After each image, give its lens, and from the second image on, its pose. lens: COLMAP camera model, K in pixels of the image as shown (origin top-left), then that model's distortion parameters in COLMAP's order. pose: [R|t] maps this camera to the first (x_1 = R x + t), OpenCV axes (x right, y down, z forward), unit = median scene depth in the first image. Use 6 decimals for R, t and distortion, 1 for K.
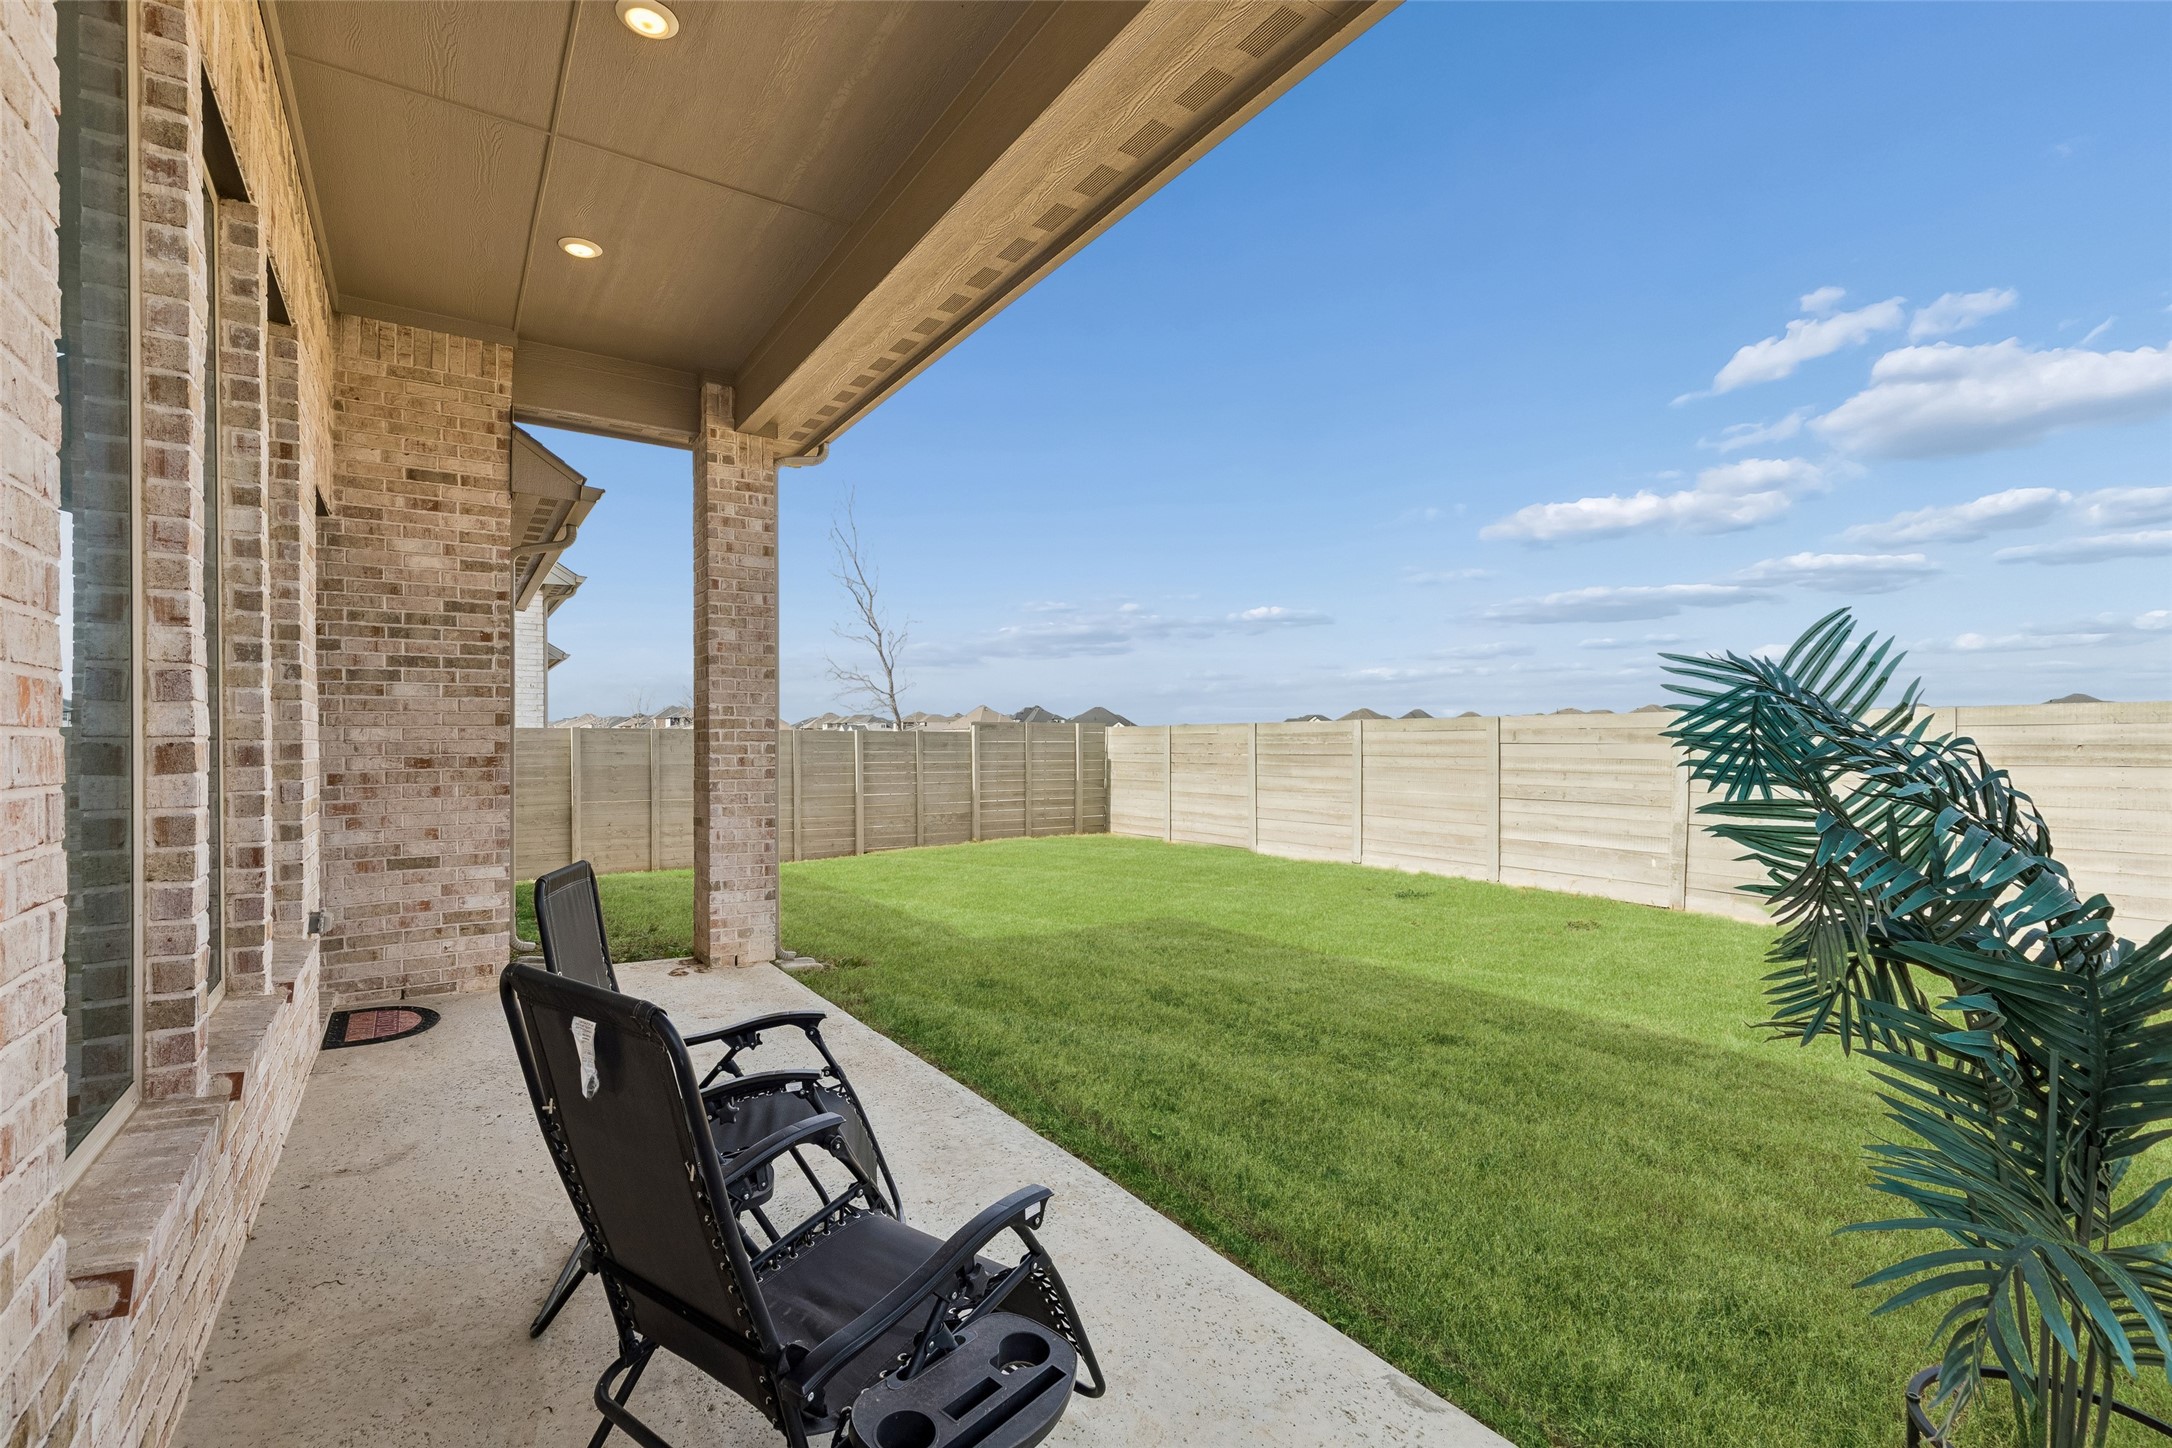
lens RADIAL K [[985.7, 0, 1089.0], [0, 985.7, 732.7], [0, 0, 1]] dist [0.016372, -0.000082]
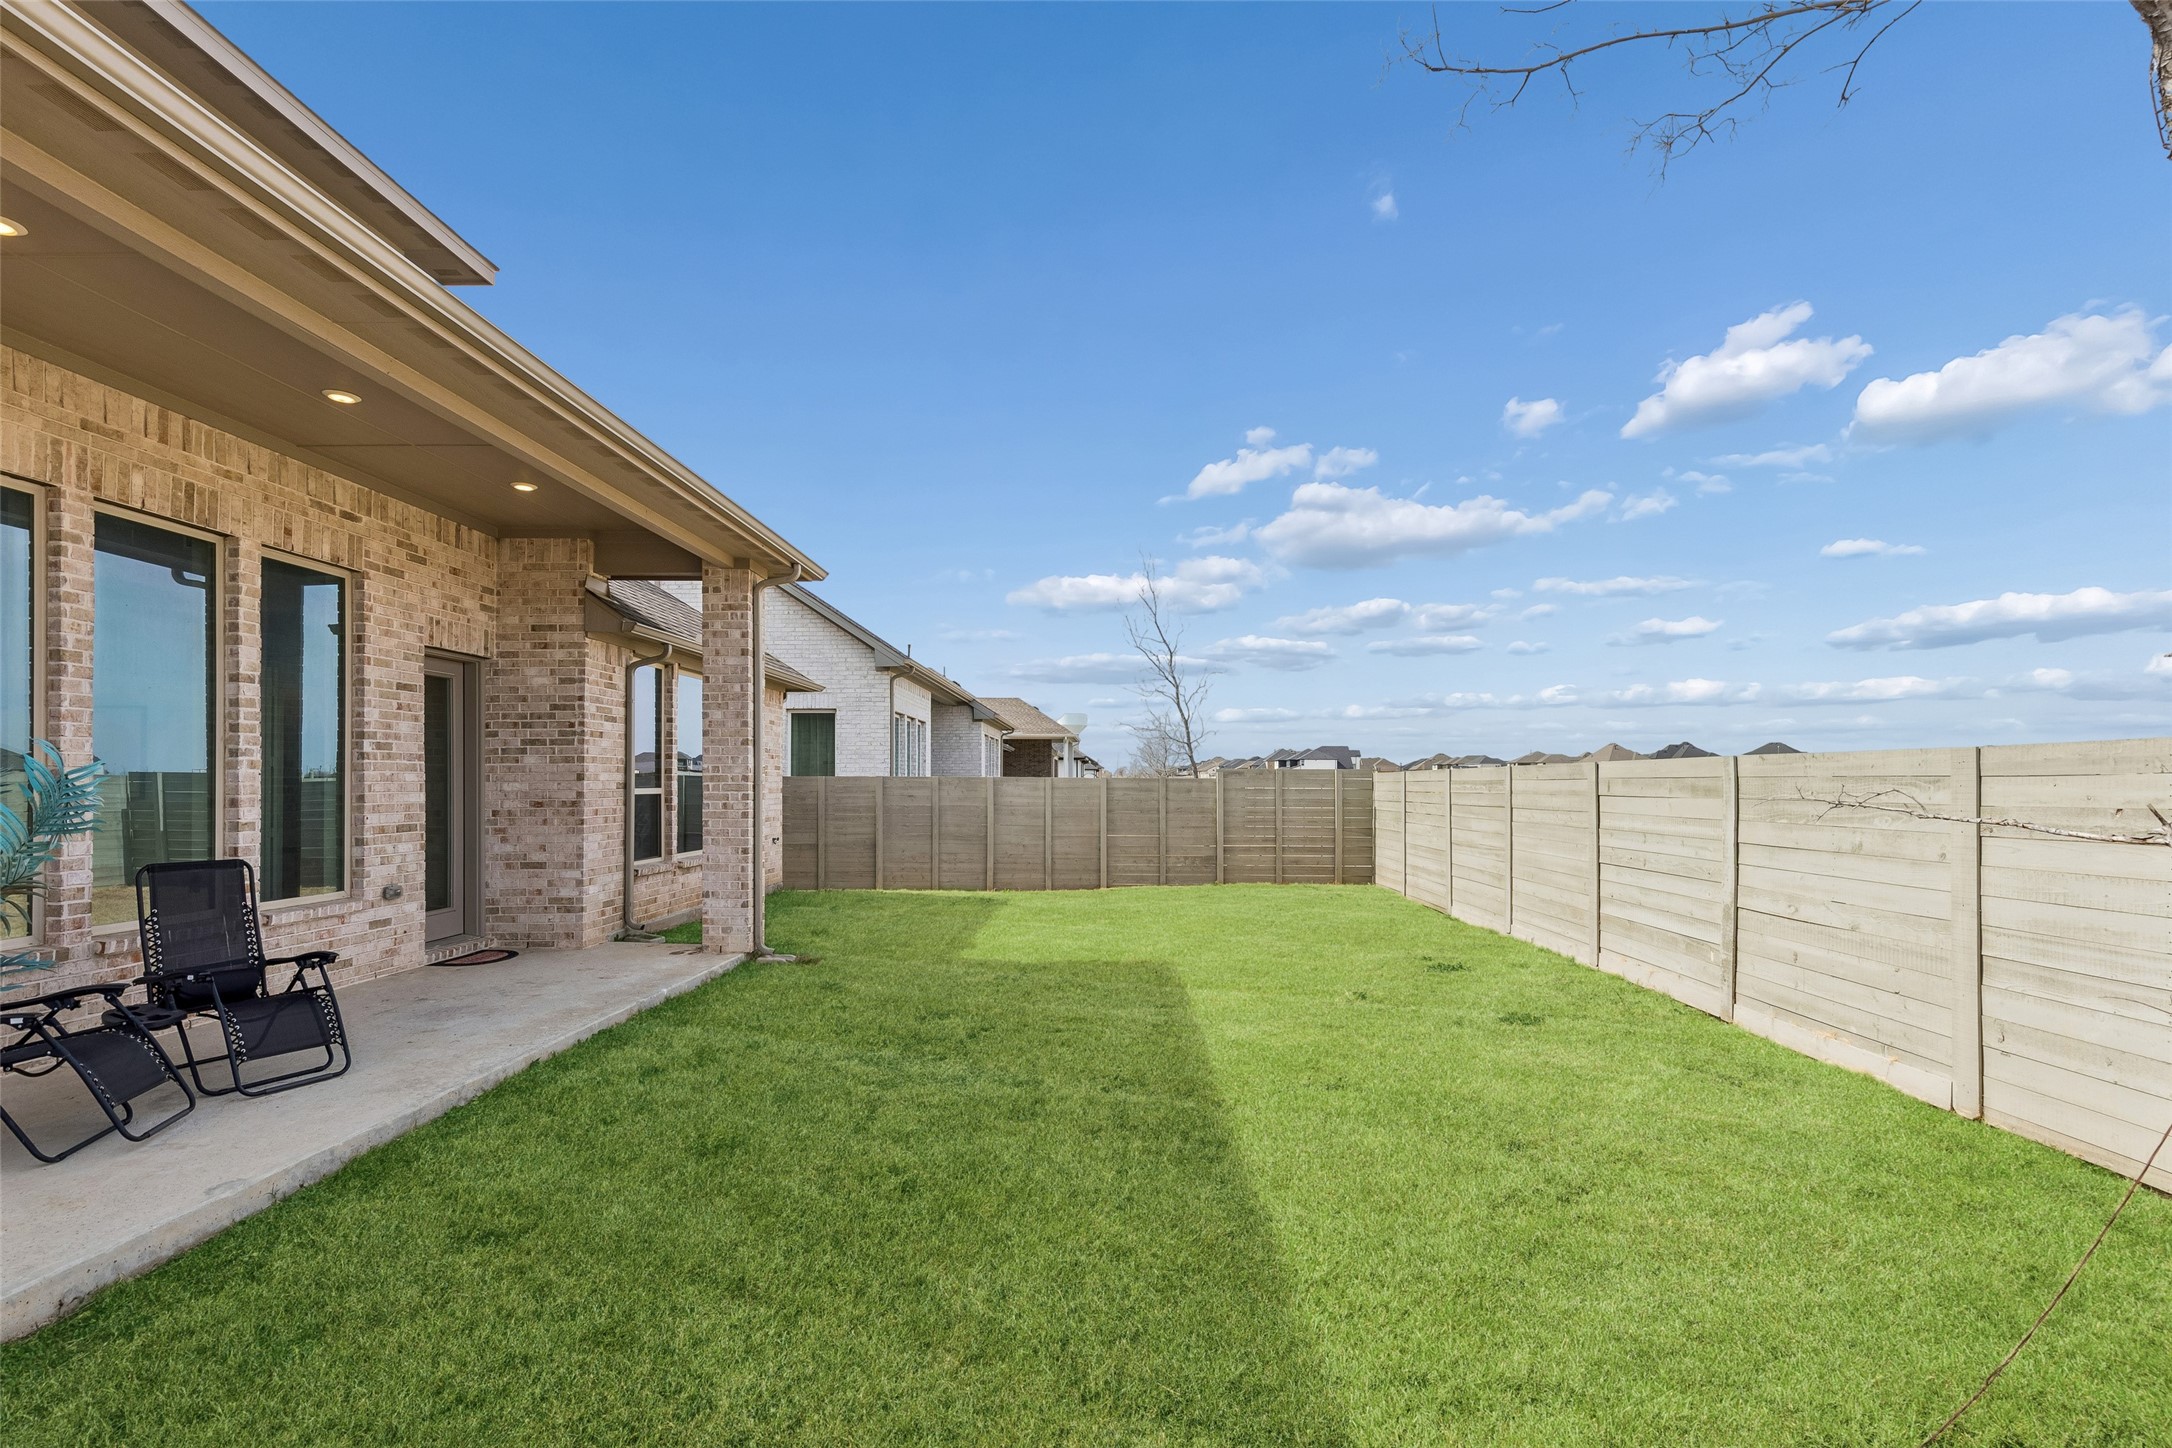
lens RADIAL K [[985.7, 0, 1078.6], [0, 985.7, 767.7], [0, 0, 1]] dist [0.016372, -0.000082]
pose [[0.821819, -0.007621, -0.569698, 0.853264], [0.003965, 0.999963, -0.007658, -0.011685], [0.569735, 0.004035, 0.821819, 0.146441]]
